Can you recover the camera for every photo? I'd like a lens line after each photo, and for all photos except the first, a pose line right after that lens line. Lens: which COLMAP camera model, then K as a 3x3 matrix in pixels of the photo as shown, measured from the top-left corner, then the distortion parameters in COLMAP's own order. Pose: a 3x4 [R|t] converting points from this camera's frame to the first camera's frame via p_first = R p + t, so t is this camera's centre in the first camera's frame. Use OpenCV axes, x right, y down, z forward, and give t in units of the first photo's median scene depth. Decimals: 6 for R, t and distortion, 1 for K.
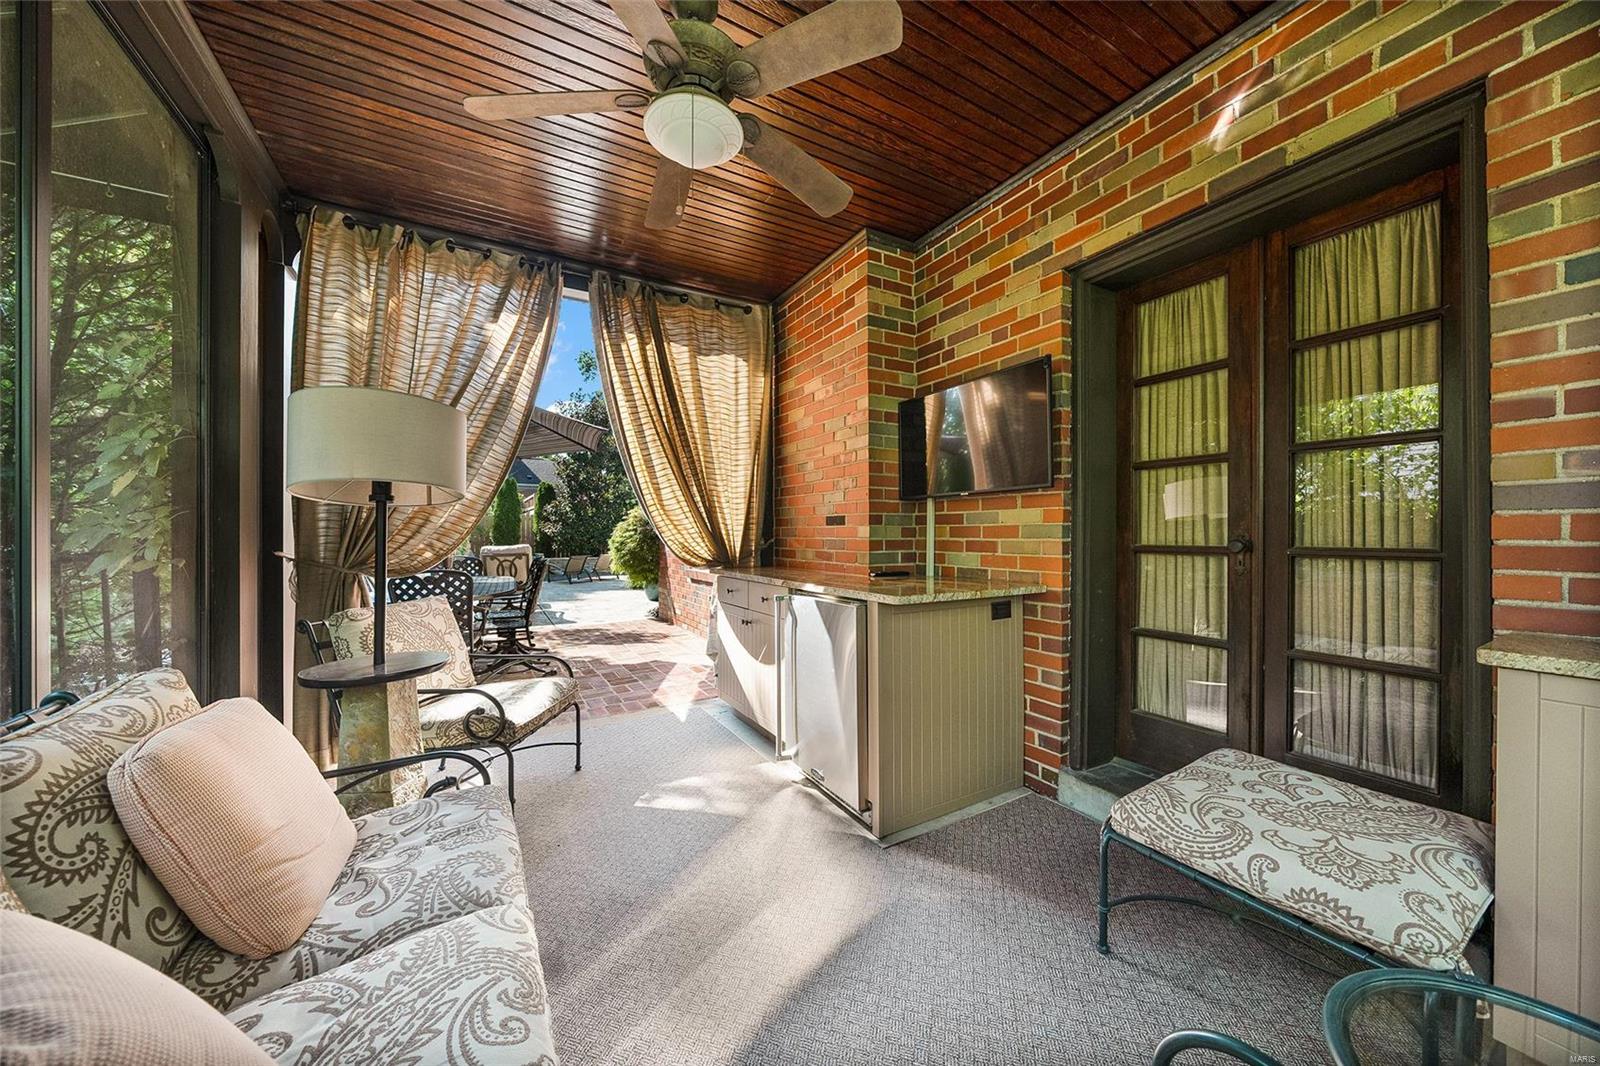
lens RADIAL K [[553.0, 0, 802.6], [0, 553.0, 532.7], [0, 0, 1]] dist [-0.006623, -0.000219]
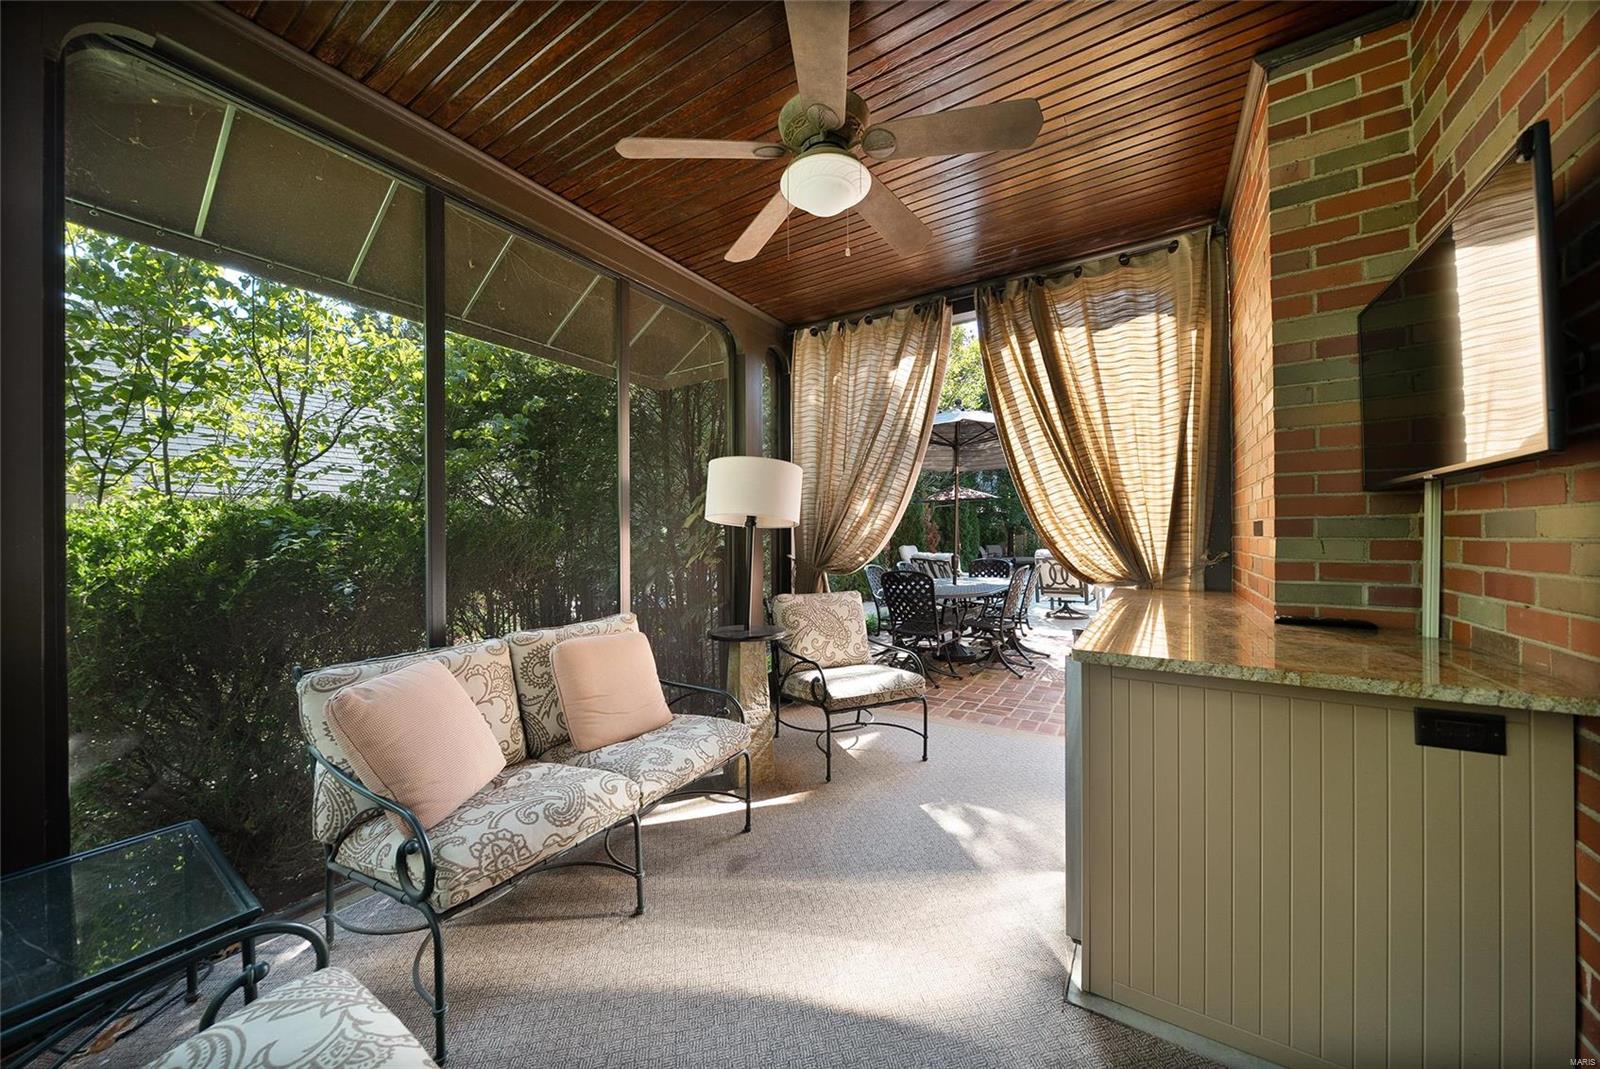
lens RADIAL K [[553.0, 0, 795.0], [0, 553.0, 535.0], [0, 0, 1]] dist [-0.006623, -0.000219]
pose [[0.448289, -0.001969, -0.893887, 0.427481], [0.006753, 0.999976, 0.001184, -0.020580], [0.893863, -0.006567, 0.448291, 0.257705]]
